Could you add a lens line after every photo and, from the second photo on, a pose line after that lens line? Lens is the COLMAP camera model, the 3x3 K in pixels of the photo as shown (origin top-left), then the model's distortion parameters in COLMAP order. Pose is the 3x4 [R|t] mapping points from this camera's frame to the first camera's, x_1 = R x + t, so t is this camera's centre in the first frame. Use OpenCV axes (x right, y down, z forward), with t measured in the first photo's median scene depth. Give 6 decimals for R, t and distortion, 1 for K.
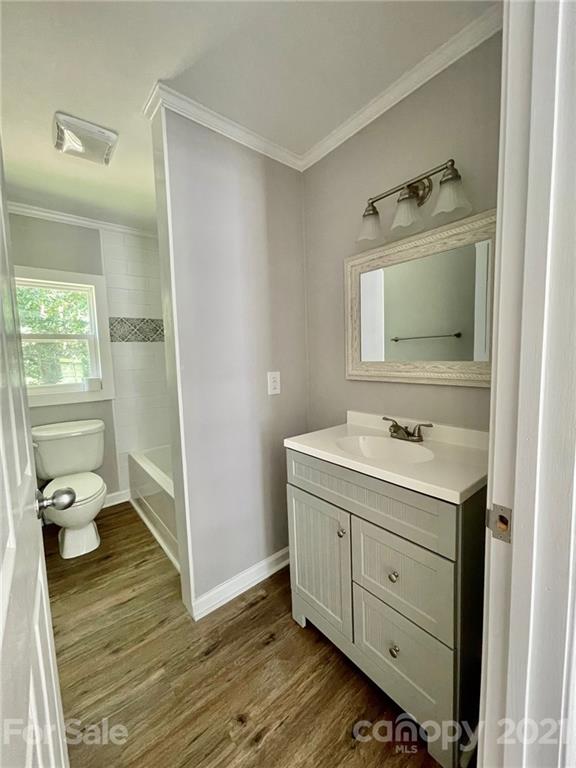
lens RADIAL K [[307.8, 0, 283.2], [0, 307.8, 385.3], [0, 0, 1]] dist [0.004271, 0.000194]
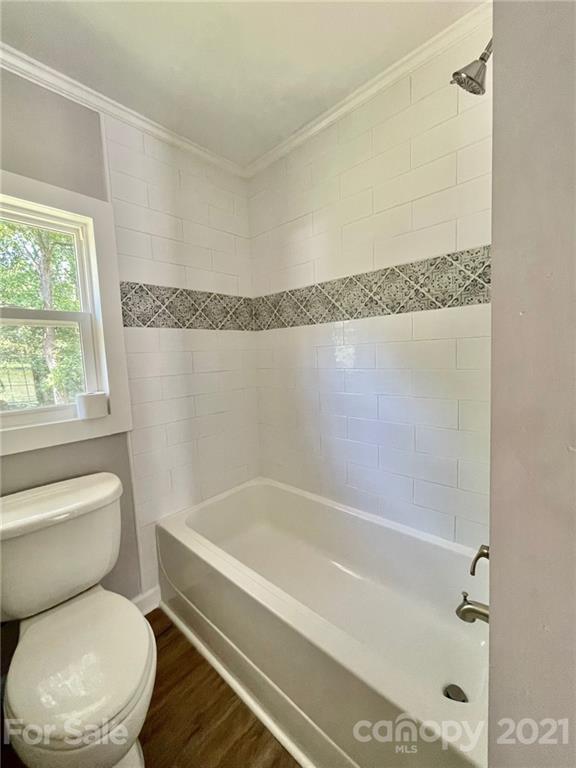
lens RADIAL K [[307.8, 0, 293.7], [0, 307.8, 380.7], [0, 0, 1]] dist [0.004271, 0.000194]
pose [[0.986909, -0.026447, 0.159096, -0.351326], [0.028315, 0.999554, -0.009485, -0.030764], [-0.158774, 0.013866, 0.987218, 0.412681]]
